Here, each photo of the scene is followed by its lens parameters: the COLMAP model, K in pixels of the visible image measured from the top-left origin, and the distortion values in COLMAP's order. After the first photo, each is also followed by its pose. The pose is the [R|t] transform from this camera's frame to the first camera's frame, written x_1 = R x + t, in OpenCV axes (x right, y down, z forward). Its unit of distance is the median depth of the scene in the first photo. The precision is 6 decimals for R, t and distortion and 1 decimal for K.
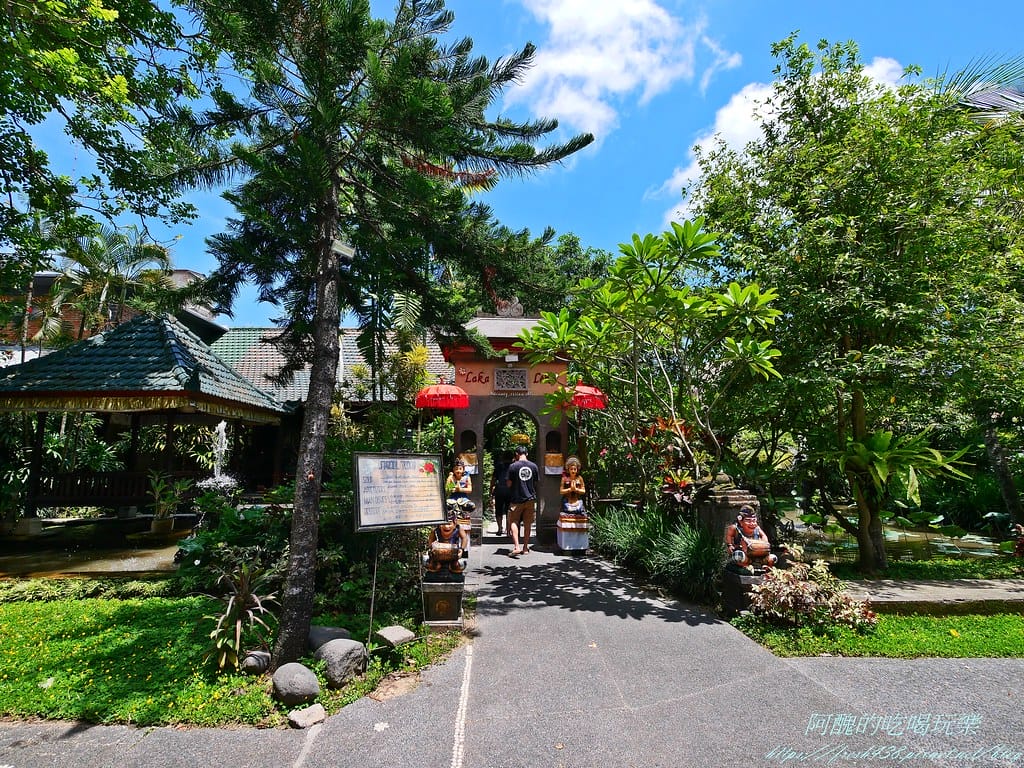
lens RADIAL K [[788.1, 0, 519.7], [0, 788.1, 388.2], [0, 0, 1]] dist [-0.002355, 0.024490]
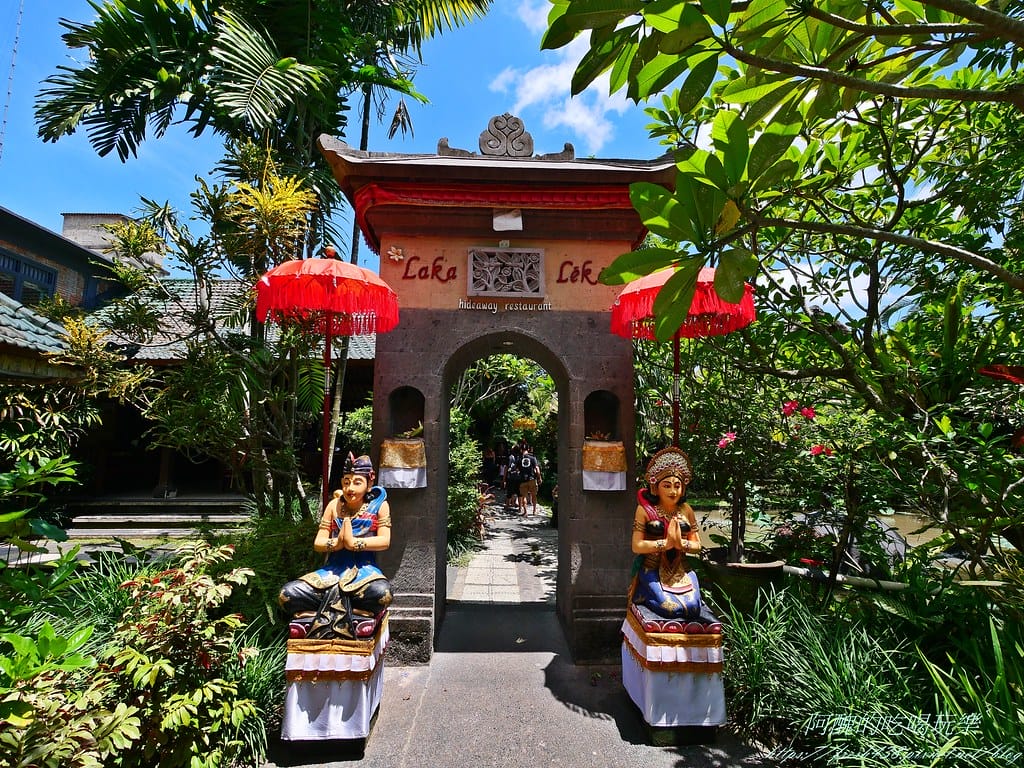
lens RADIAL K [[788.1, 0, 519.7], [0, 788.1, 388.2], [0, 0, 1]] dist [-0.002355, 0.024490]
pose [[0.999944, 0.008720, -0.006046, 0.000026], [-0.008627, 0.999847, 0.015189, 0.050461], [0.006178, -0.015136, 0.999866, 0.606358]]
